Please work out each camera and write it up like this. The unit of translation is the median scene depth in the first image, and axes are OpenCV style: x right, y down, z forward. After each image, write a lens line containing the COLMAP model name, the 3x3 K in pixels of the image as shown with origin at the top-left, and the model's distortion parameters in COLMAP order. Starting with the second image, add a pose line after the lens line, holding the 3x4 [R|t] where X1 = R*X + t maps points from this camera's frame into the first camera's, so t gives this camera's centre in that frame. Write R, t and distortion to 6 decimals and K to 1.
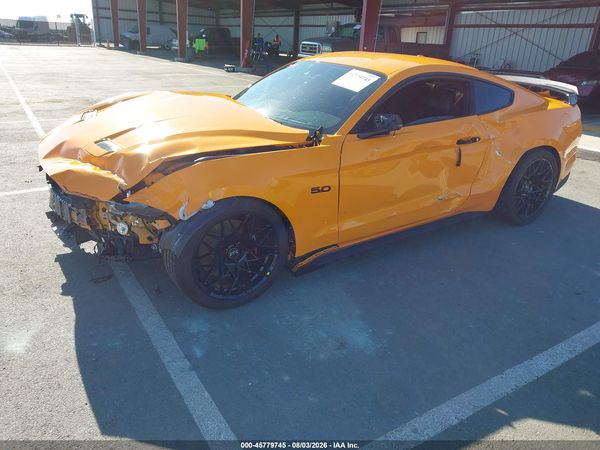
lens RADIAL K [[472.2, 0, 296.0], [0, 472.2, 221.4], [0, 0, 1]] dist [0.036415, -0.048773]
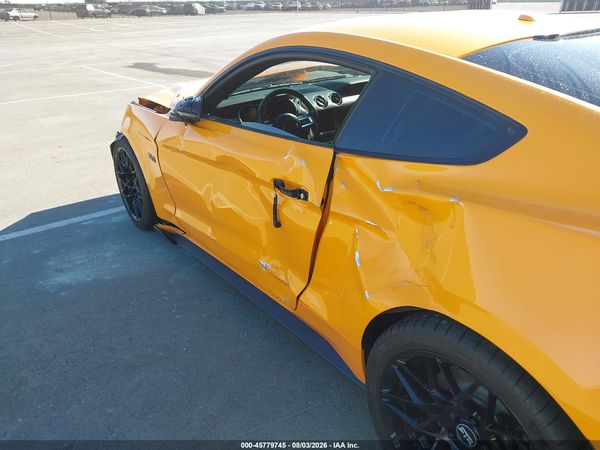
lens RADIAL K [[472.2, 0, 298.1], [0, 472.2, 219.7], [0, 0, 1]] dist [0.036415, -0.048773]
pose [[0.065302, 0.374728, -0.924832, 0.885829], [-0.334226, 0.881491, 0.333567, -0.329251], [0.940228, 0.287320, 0.182807, 0.987162]]
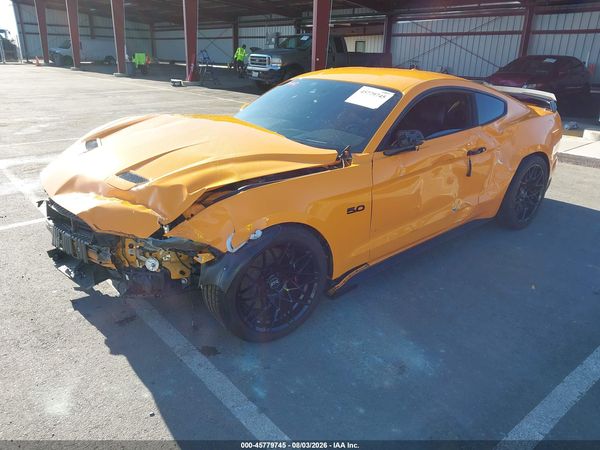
lens RADIAL K [[480.6, 0, 297.0], [0, 480.6, 213.1], [0, 0, 1]] dist [0.011030, -0.011172]
pose [[0.991009, -0.063020, 0.118022, -0.161562], [0.067521, 0.997120, -0.034525, -0.029612], [-0.115506, 0.042184, 0.992411, 0.021178]]
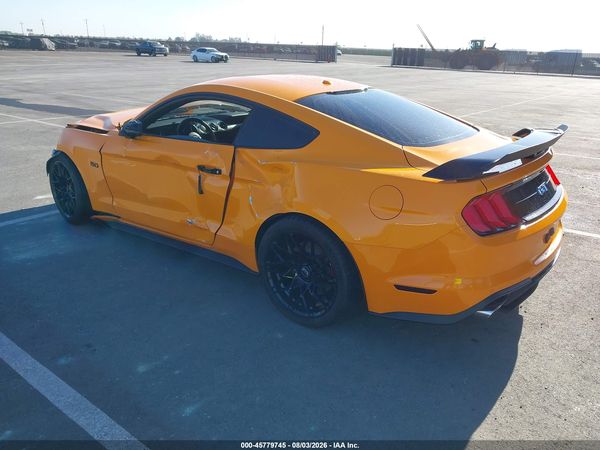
lens RADIAL K [[472.2, 0, 299.2], [0, 472.2, 220.8], [0, 0, 1]] dist [0.036415, -0.048773]
pose [[0.338493, 0.292407, -0.894383, 1.321527], [-0.354091, 0.920209, 0.166840, -0.308608], [0.871804, 0.260219, 0.415022, 0.856271]]
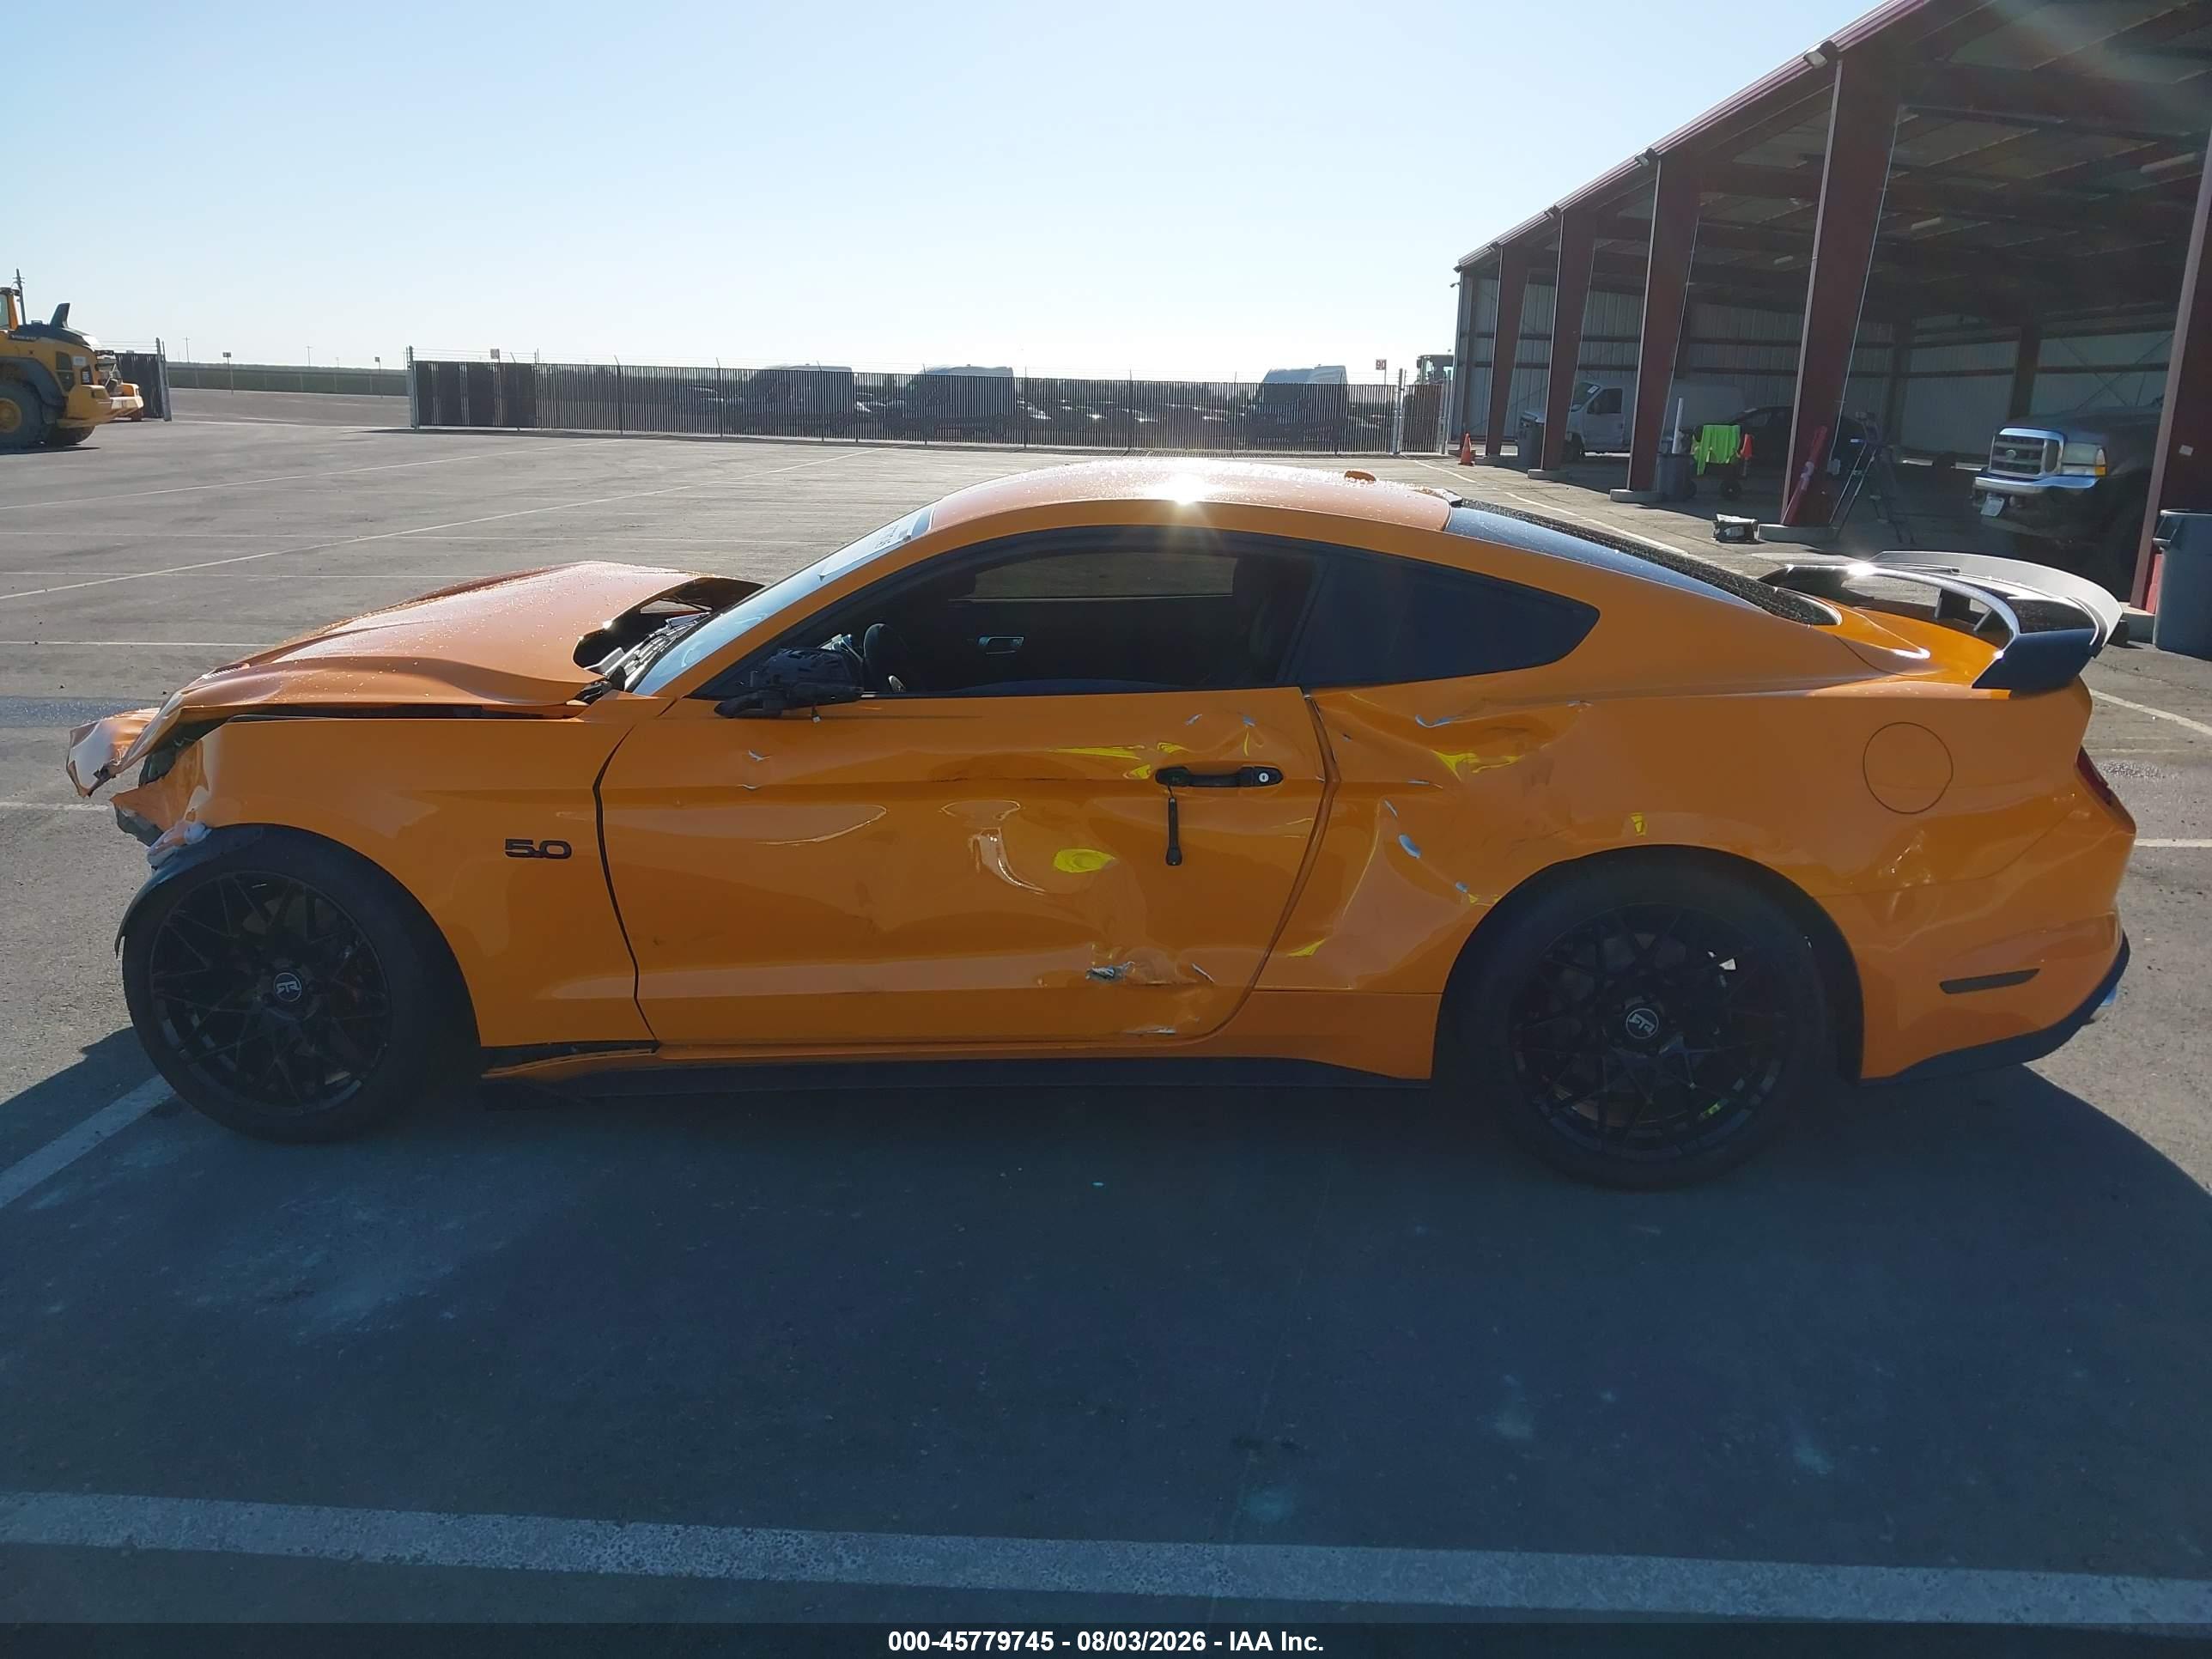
lens RADIAL K [[1740.9, 0, 1102.1], [0, 1740.9, 811.3], [0, 0, 1]] dist [0.036415, -0.048773]
pose [[0.805926, 0.113661, -0.581003, 0.930285], [-0.200225, 0.975895, -0.086823, -0.057544], [0.557130, 0.186304, 0.809257, 0.197807]]
